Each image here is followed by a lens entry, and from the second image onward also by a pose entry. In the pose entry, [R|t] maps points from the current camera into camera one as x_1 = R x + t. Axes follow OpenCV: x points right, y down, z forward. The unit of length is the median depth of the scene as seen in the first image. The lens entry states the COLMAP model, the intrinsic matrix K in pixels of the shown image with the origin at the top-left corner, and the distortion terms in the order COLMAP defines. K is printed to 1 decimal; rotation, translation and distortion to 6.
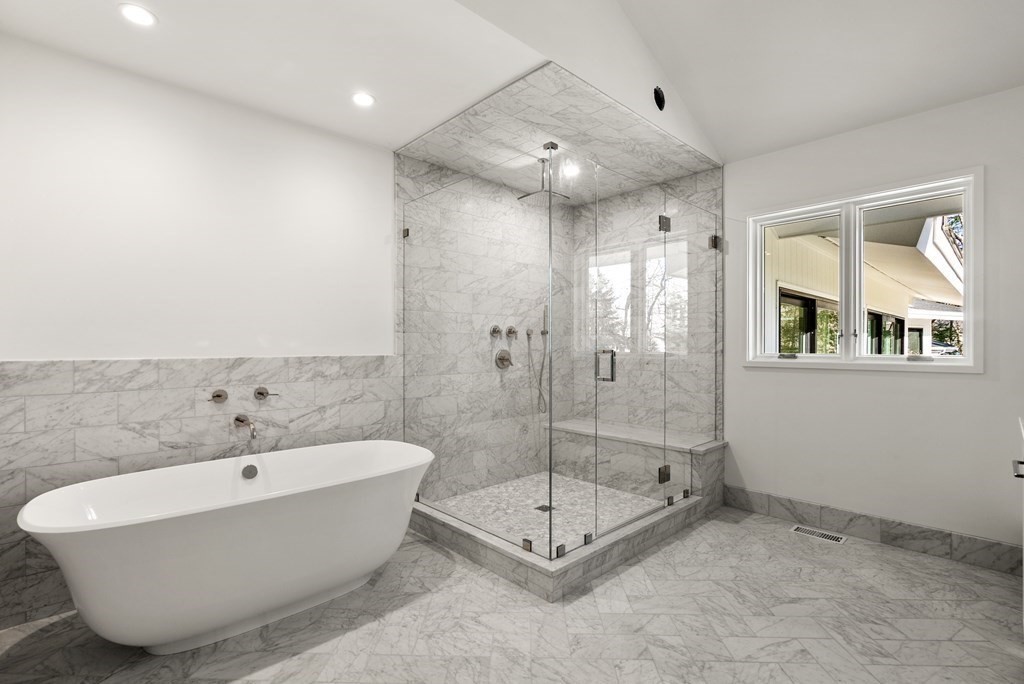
lens RADIAL K [[467.6, 0, 509.9], [0, 467.6, 342.9], [0, 0, 1]] dist [-0.006115, 0.002051]
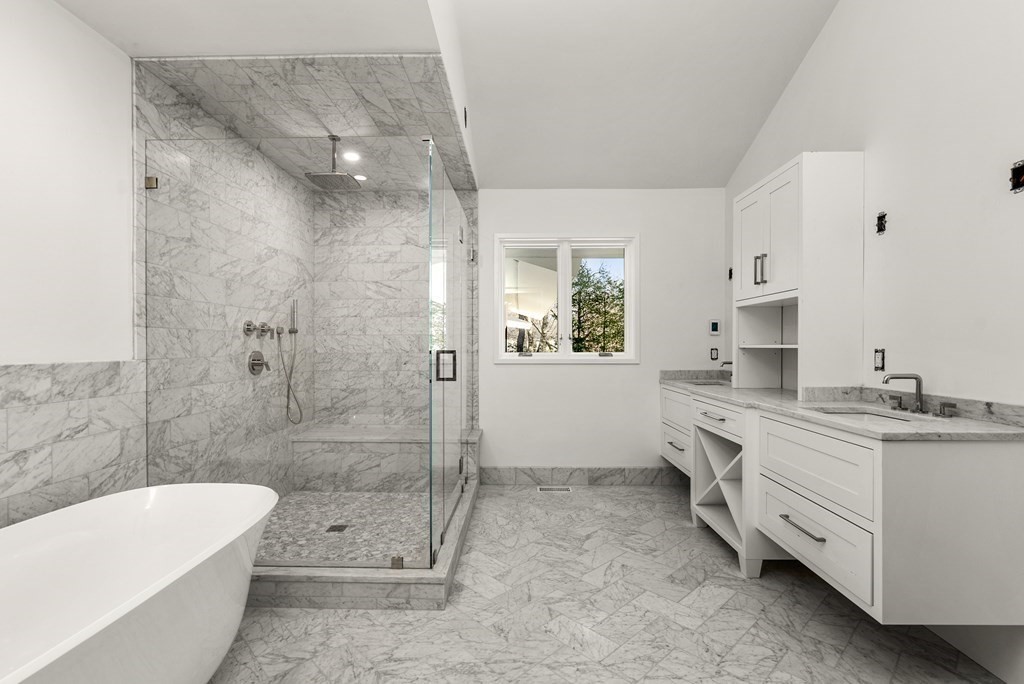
lens RADIAL K [[467.6, 0, 509.9], [0, 467.6, 342.9], [0, 0, 1]] dist [-0.006115, 0.002051]
pose [[0.709837, 0.004438, 0.704352, -0.324925], [-0.003851, 0.999990, -0.002419, 0.000400], [-0.704355, -0.000995, 0.709847, 0.136614]]
